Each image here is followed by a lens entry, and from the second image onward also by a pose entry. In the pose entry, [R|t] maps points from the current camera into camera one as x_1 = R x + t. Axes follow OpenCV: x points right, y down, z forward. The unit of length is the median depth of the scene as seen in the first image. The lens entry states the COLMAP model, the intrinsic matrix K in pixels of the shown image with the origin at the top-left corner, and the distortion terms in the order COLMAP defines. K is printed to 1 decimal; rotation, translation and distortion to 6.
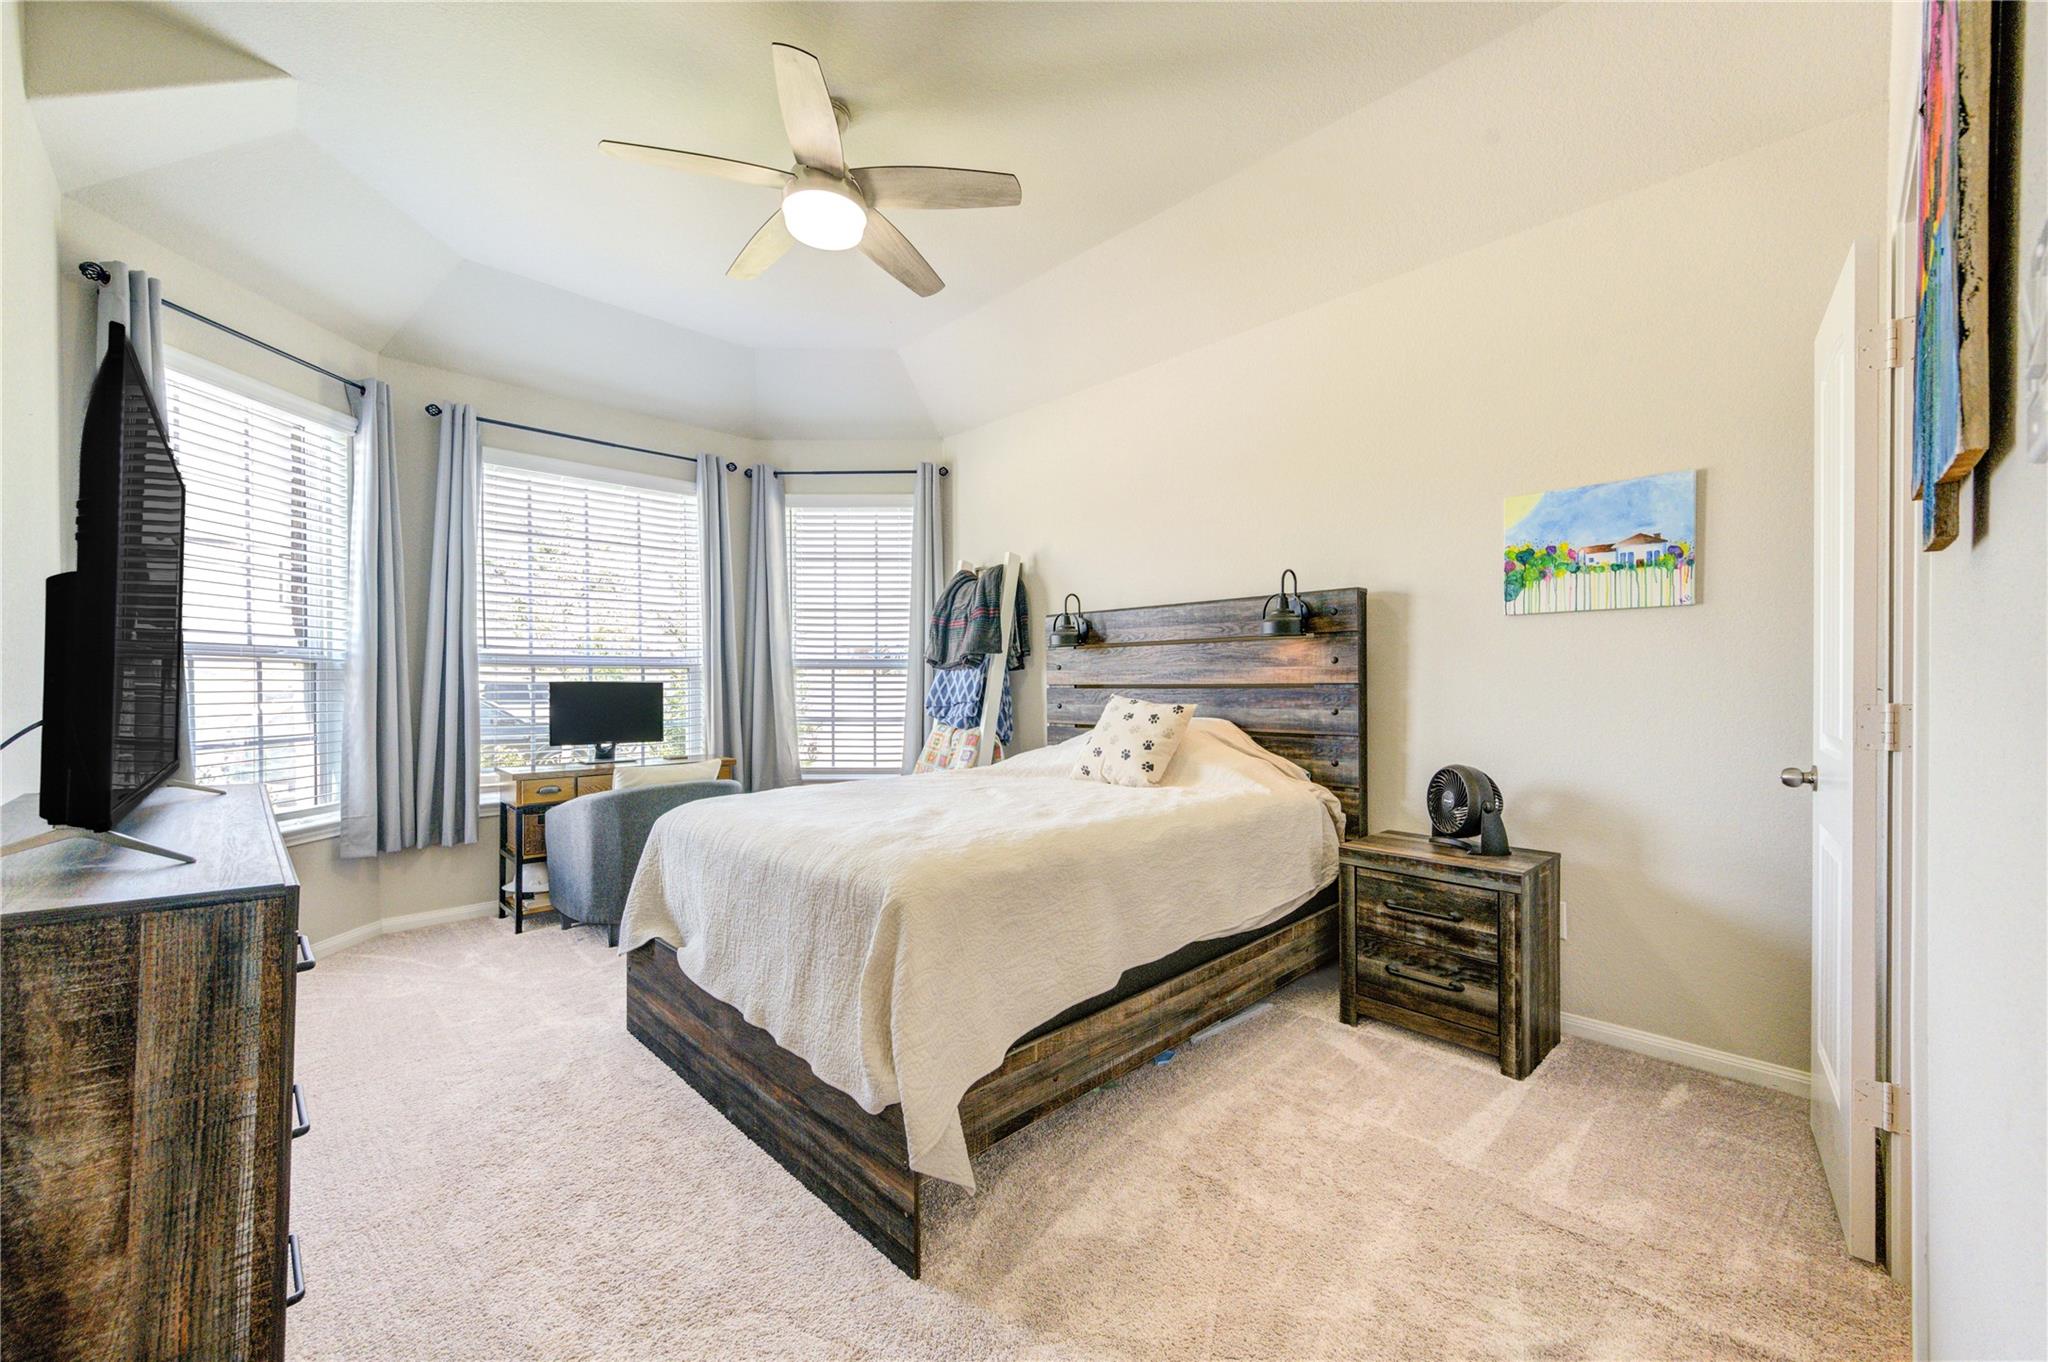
lens RADIAL K [[799.2, 0, 1035.4], [0, 799.2, 679.2], [0, 0, 1]] dist [-0.001671, -0.000353]
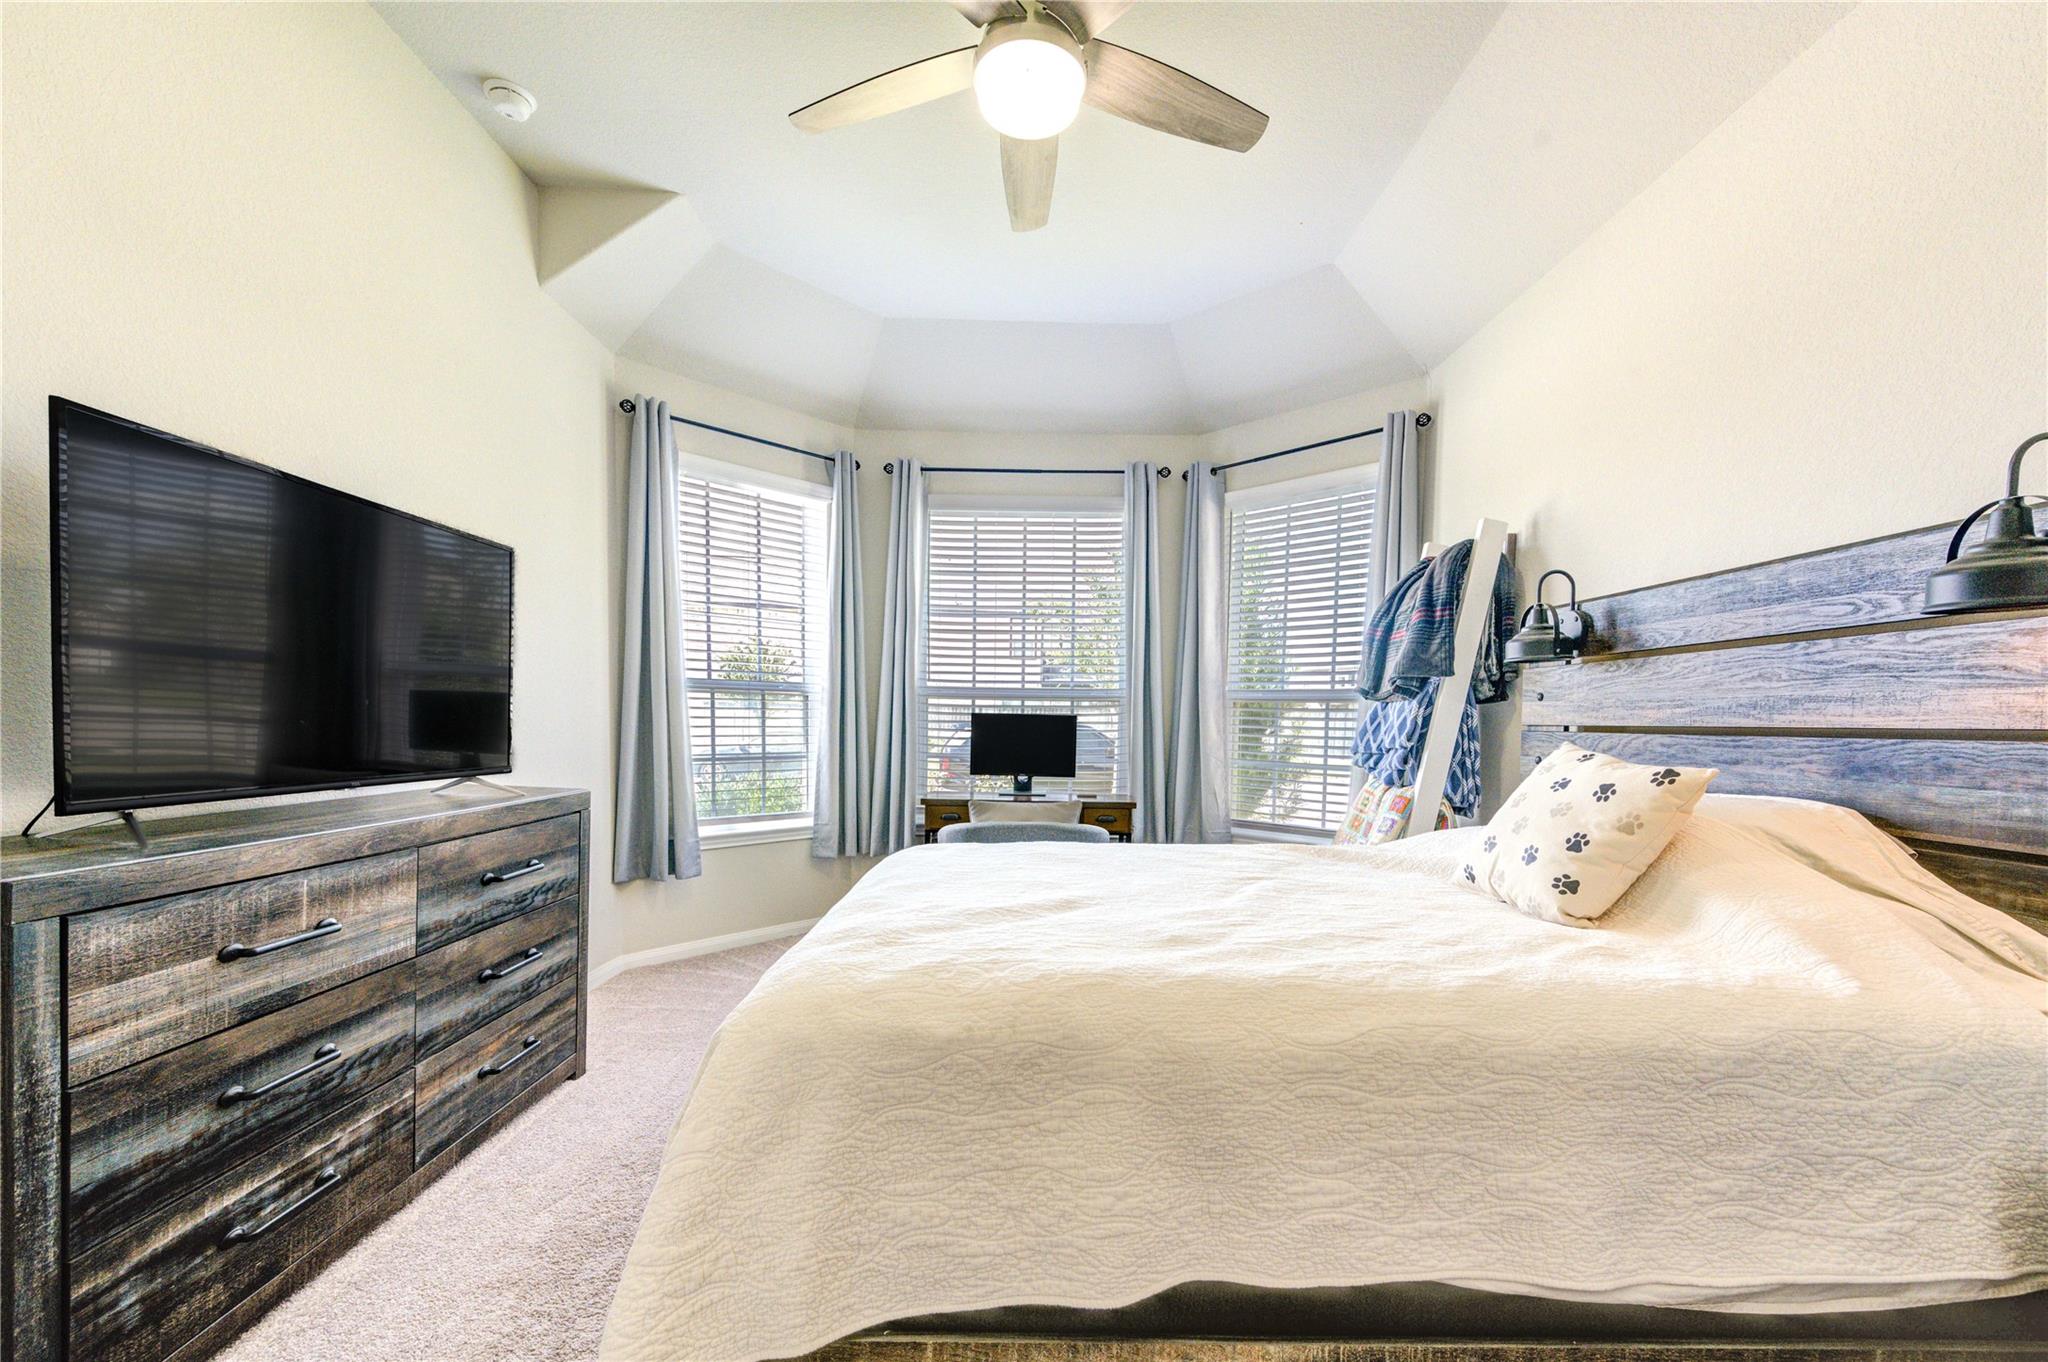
lens RADIAL K [[826.5, 0, 1025.3], [0, 826.5, 754.7], [0, 0, 1]] dist [0.000324, -0.000164]
pose [[0.710243, 0.043677, -0.702600, 0.204304], [-0.013127, 0.998722, 0.048816, 0.003751], [0.703834, -0.025448, 0.709908, 0.294449]]
